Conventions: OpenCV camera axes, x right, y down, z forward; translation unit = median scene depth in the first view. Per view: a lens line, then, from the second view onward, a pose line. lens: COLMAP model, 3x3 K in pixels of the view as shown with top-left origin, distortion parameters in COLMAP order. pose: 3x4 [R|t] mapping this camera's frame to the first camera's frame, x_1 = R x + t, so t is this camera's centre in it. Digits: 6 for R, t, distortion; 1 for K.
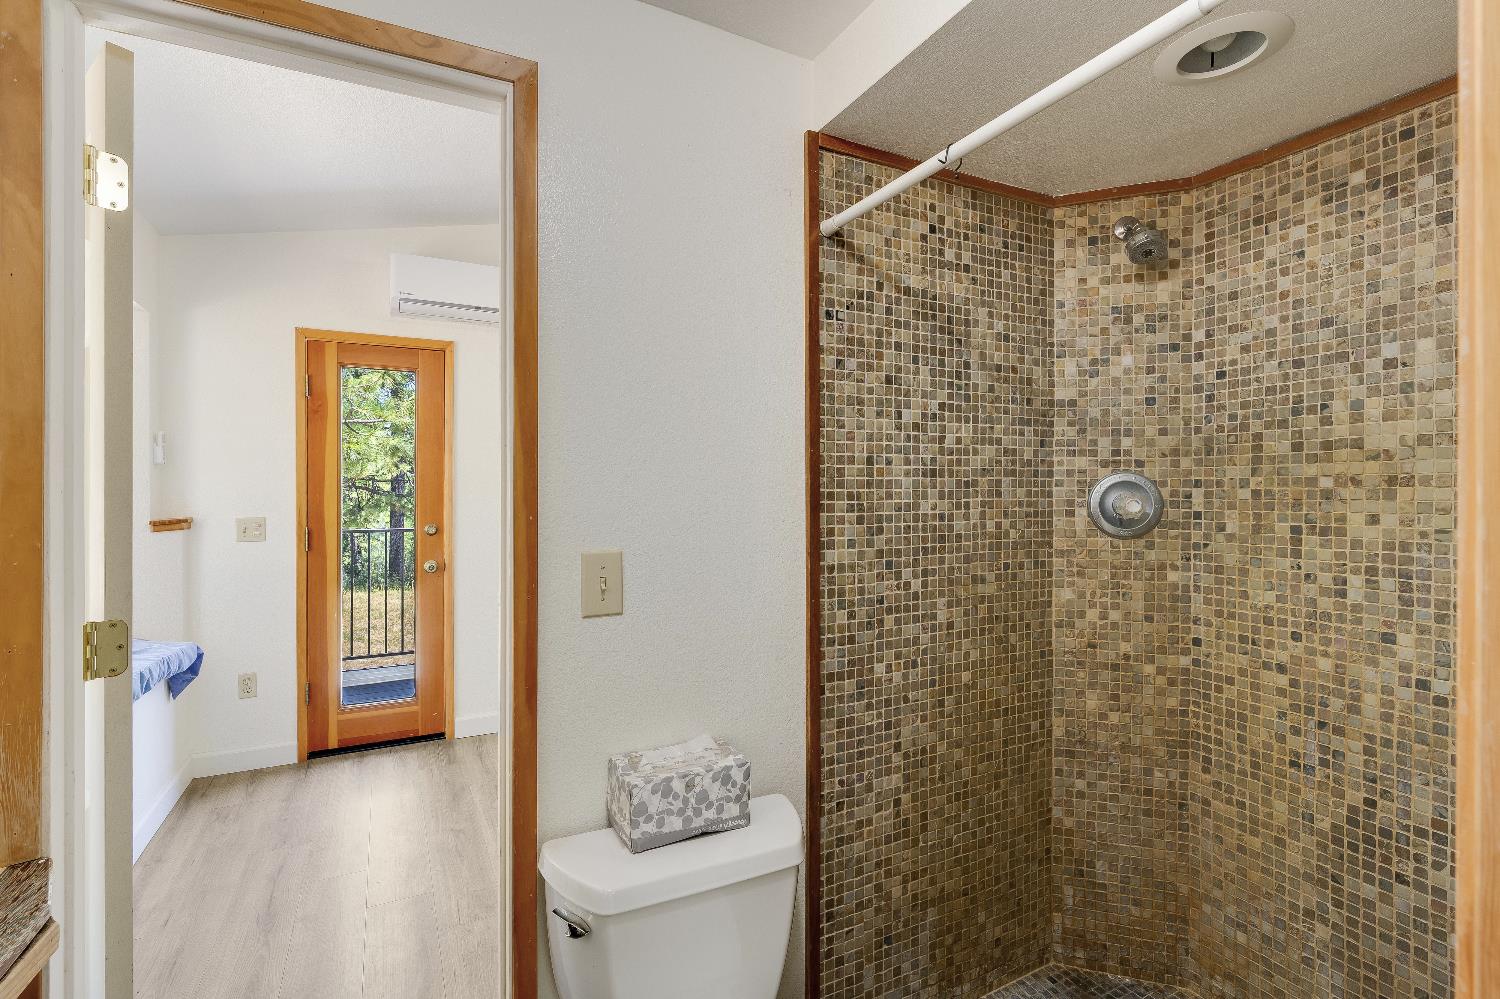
lens RADIAL K [[675.2, 0, 746.9], [0, 675.2, 489.6], [0, 0, 1]] dist [-0.005914, 0.001160]
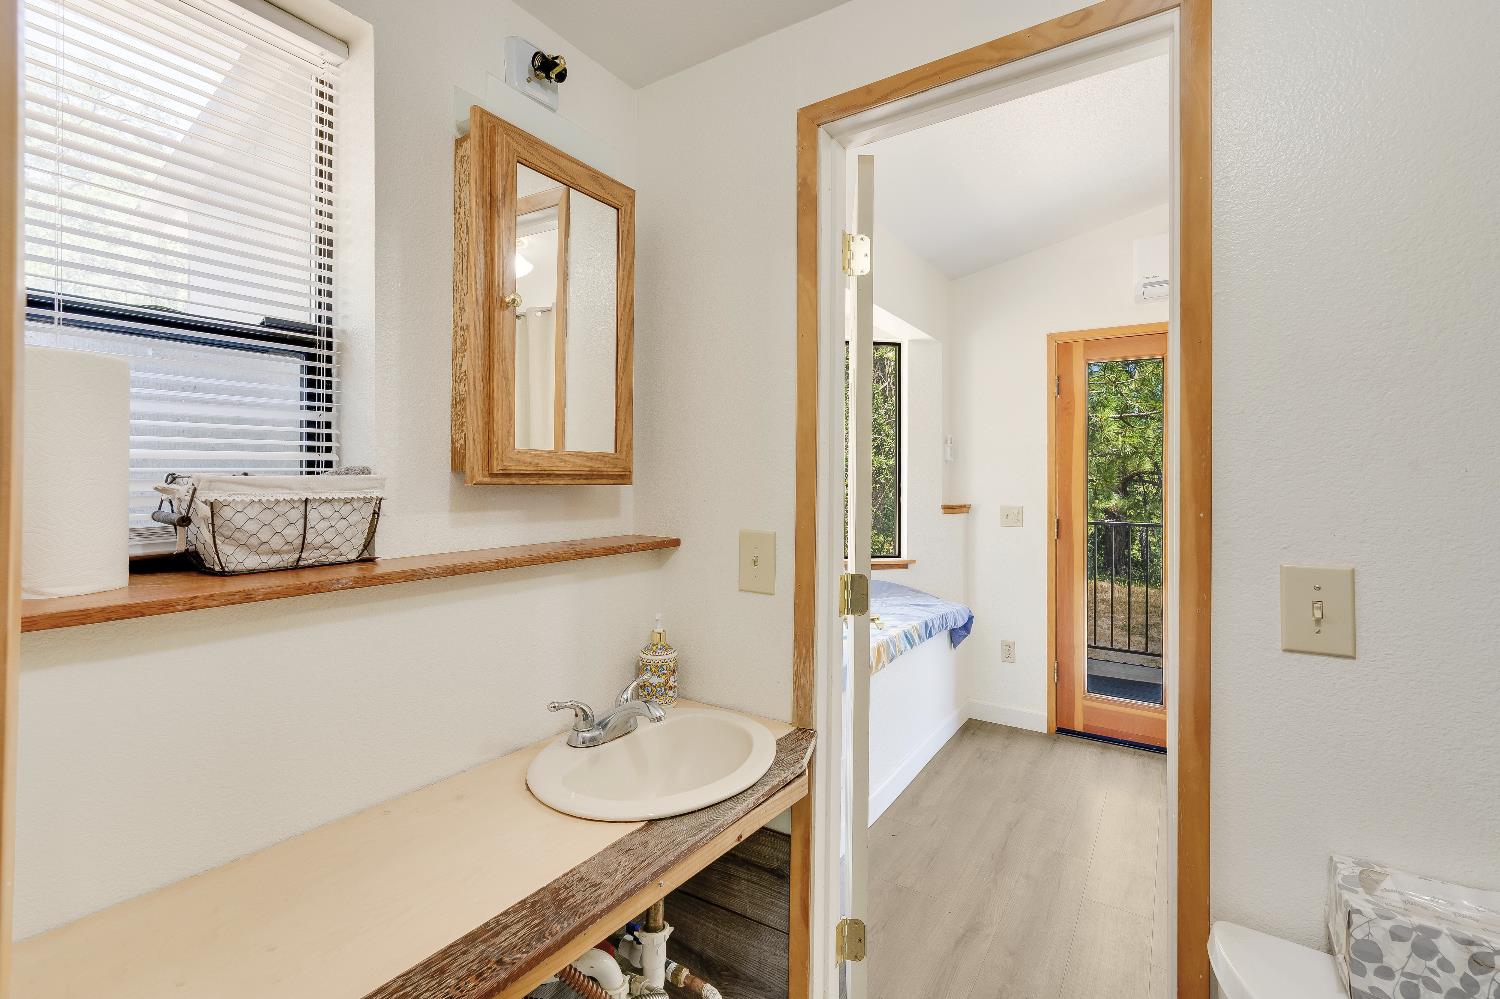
lens RADIAL K [[675.2, 0, 748.1], [0, 675.2, 470.2], [0, 0, 1]] dist [-0.005914, 0.001160]
pose [[0.488718, -0.008295, -0.872402, 0.050679], [-0.009212, 0.999850, -0.014667, 0.001959], [0.872393, 0.015205, 0.488569, 0.044609]]
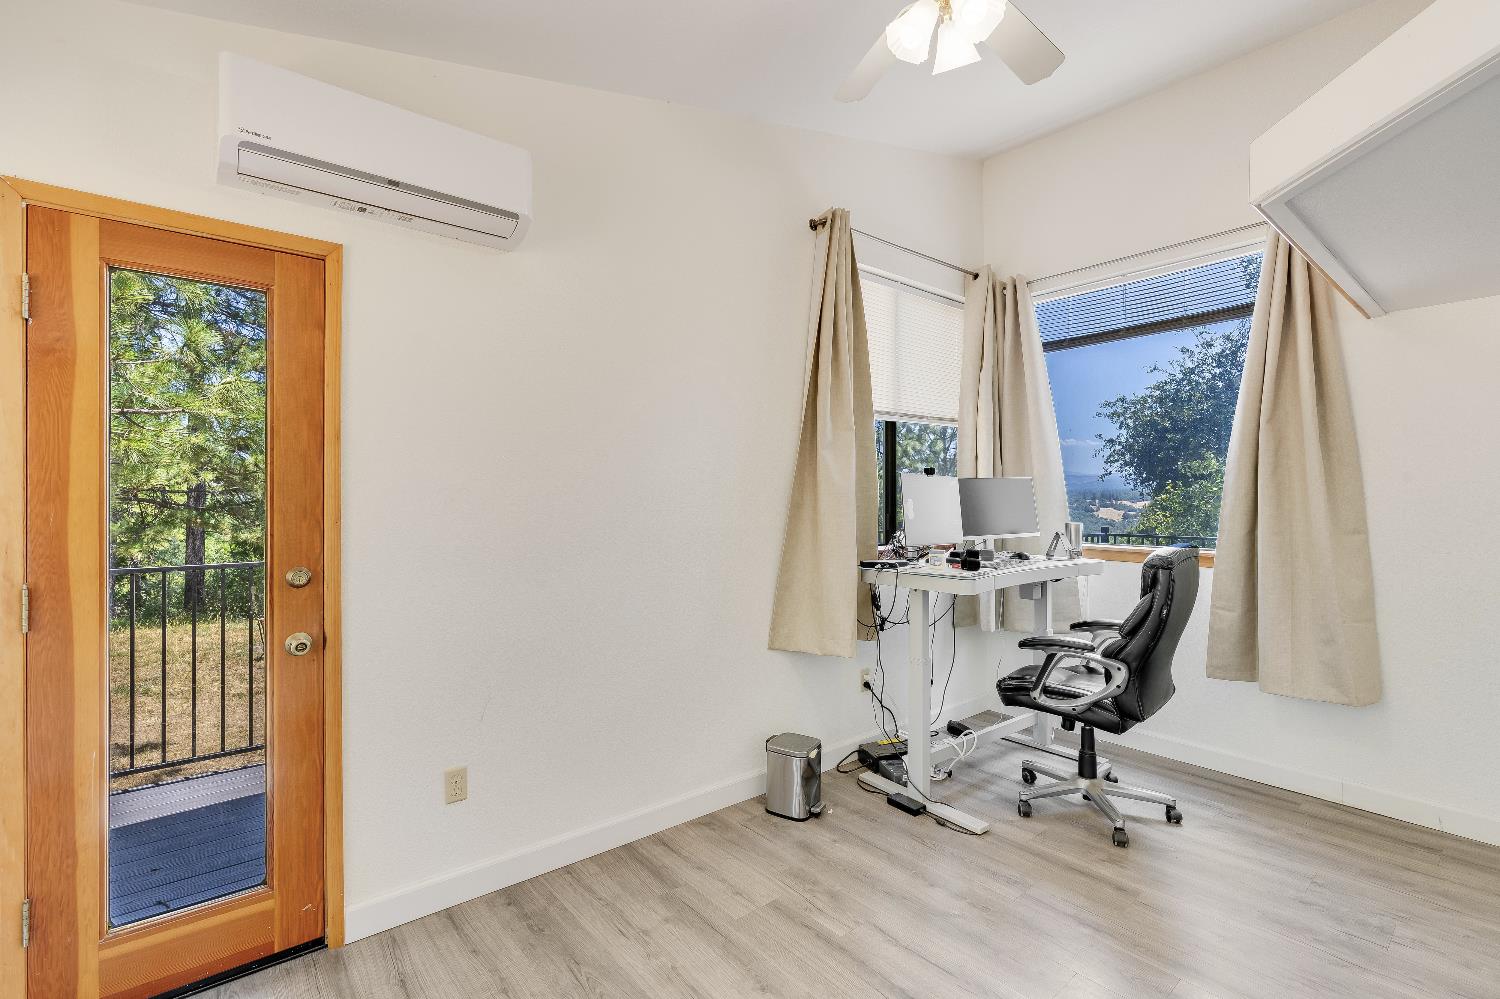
lens RADIAL K [[675.2, 0, 754.0], [0, 675.2, 496.9], [0, 0, 1]] dist [-0.005914, 0.001160]
pose [[0.976796, -0.002804, 0.214154, -0.257314], [0.003856, 0.999982, -0.004492, -0.003651], [-0.214138, 0.005213, 0.976790, 0.439137]]
